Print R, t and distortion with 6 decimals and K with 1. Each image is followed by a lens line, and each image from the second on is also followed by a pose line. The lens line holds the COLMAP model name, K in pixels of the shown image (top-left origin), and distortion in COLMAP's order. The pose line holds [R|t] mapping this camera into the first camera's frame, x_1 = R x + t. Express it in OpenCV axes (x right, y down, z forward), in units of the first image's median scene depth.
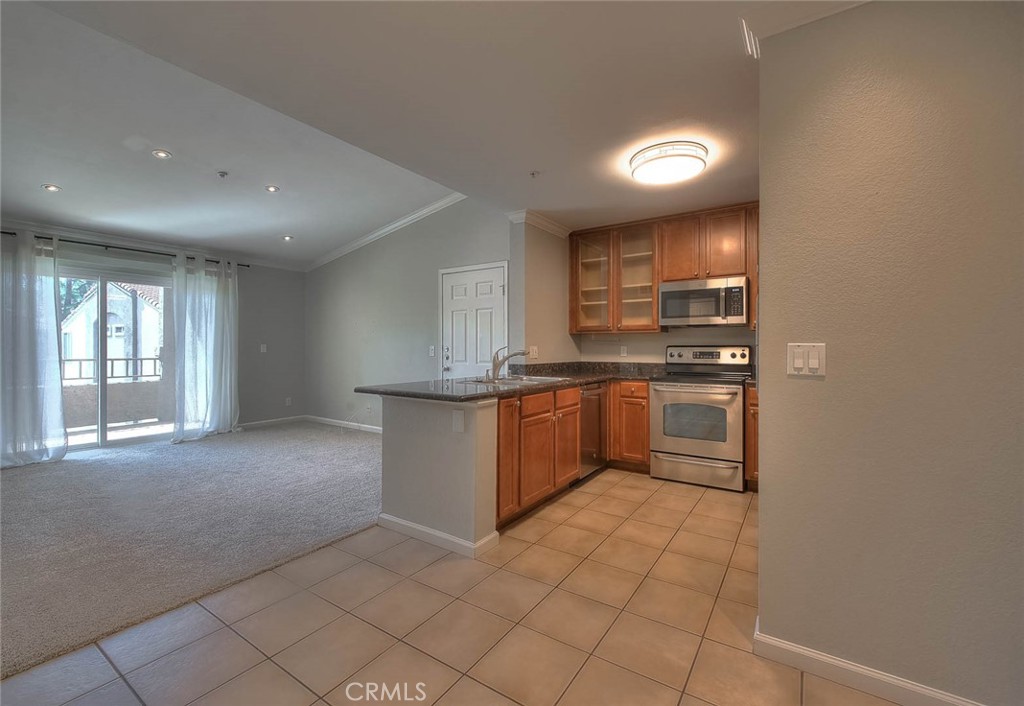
lens RADIAL K [[438.0, 0, 526.1], [0, 438.0, 348.0], [0, 0, 1]] dist [-0.010879, 0.001344]
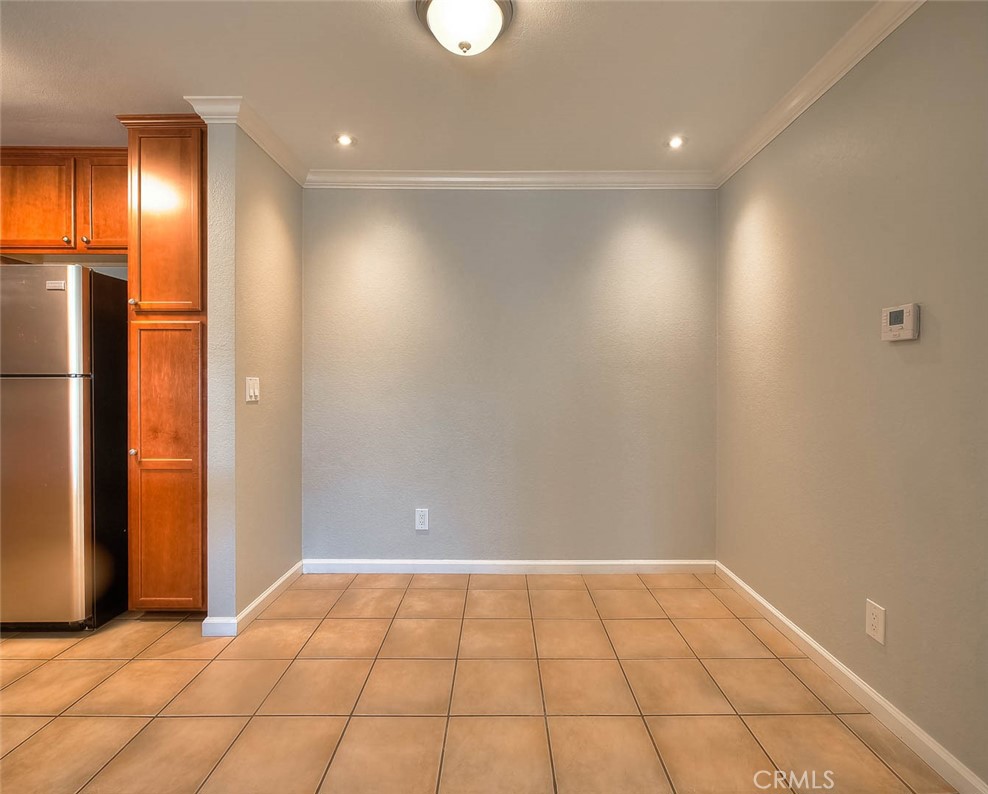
lens RADIAL K [[486.6, 0, 483.7], [0, 486.6, 386.7], [0, 0, 1]] dist [0.000680, -0.000589]
pose [[-0.520021, -0.009913, 0.854096, -0.382927], [-0.003715, 0.999949, 0.009344, 0.000479], [-0.854146, 0.001686, -0.520031, 0.443665]]
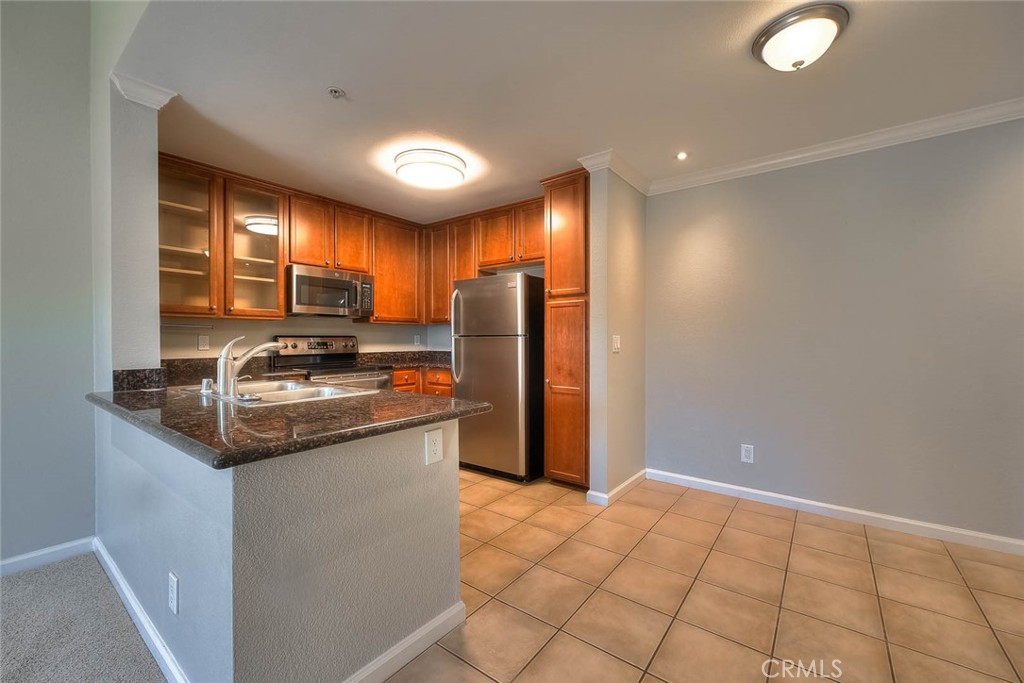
lens RADIAL K [[399.6, 0, 502.6], [0, 399.6, 342.1], [0, 0, 1]] dist [-0.002349, -0.001959]
pose [[0.105105, -0.011553, 0.994394, -0.461954], [0.001411, 0.999933, 0.011468, -0.001051], [-0.994460, 0.000198, 0.105114, 0.501724]]
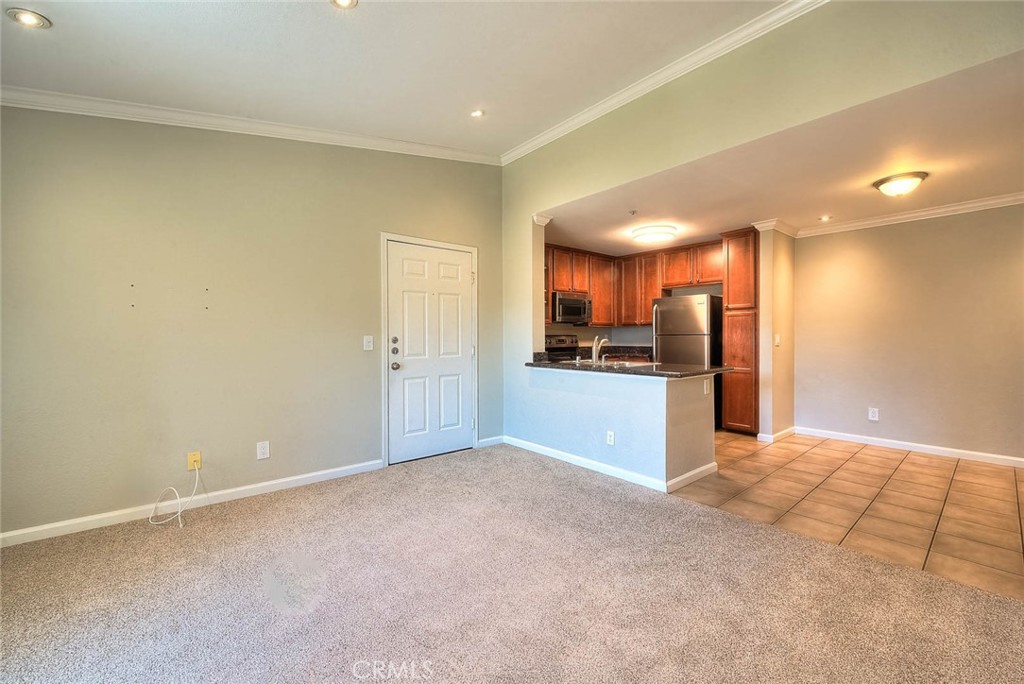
lens RADIAL K [[399.6, 0, 528.3], [0, 399.6, 340.3], [0, 0, 1]] dist [-0.002349, -0.001959]
pose [[0.280110, -0.011702, 0.959897, -0.972985], [0.005192, 0.999930, 0.010675, -0.003930], [-0.959954, 0.001994, 0.280151, 0.721709]]
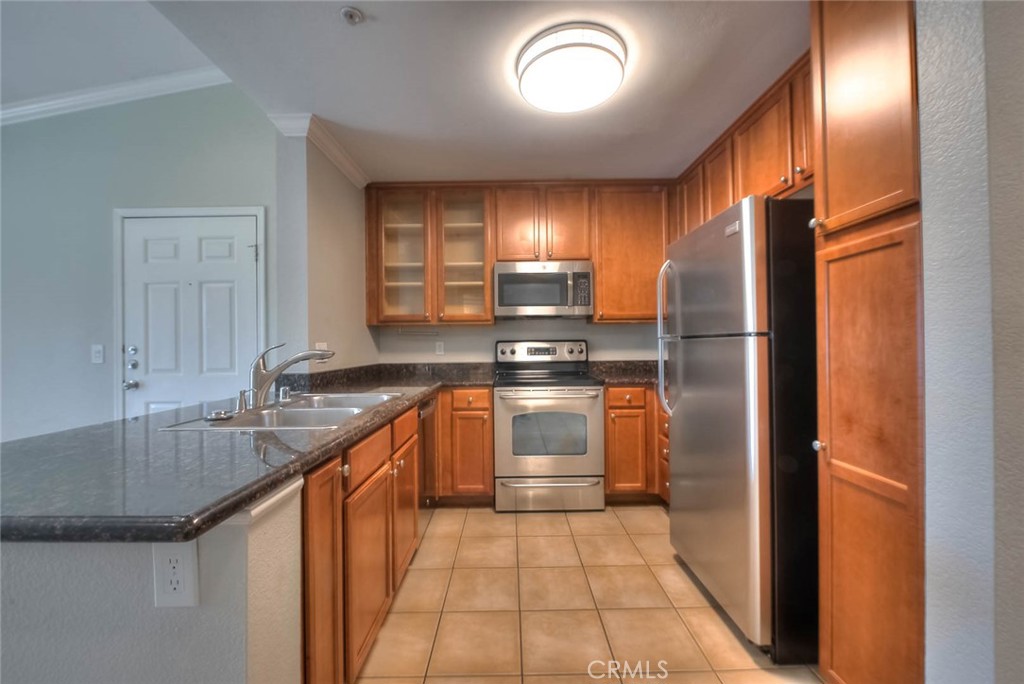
lens RADIAL K [[399.6, 0, 520.1], [0, 399.6, 341.2], [0, 0, 1]] dist [-0.002349, -0.001959]
pose [[0.832919, -0.006888, 0.553351, -0.061610], [0.012593, 0.999900, -0.006508, 0.000745], [-0.553251, 0.012388, 0.832923, 0.367701]]
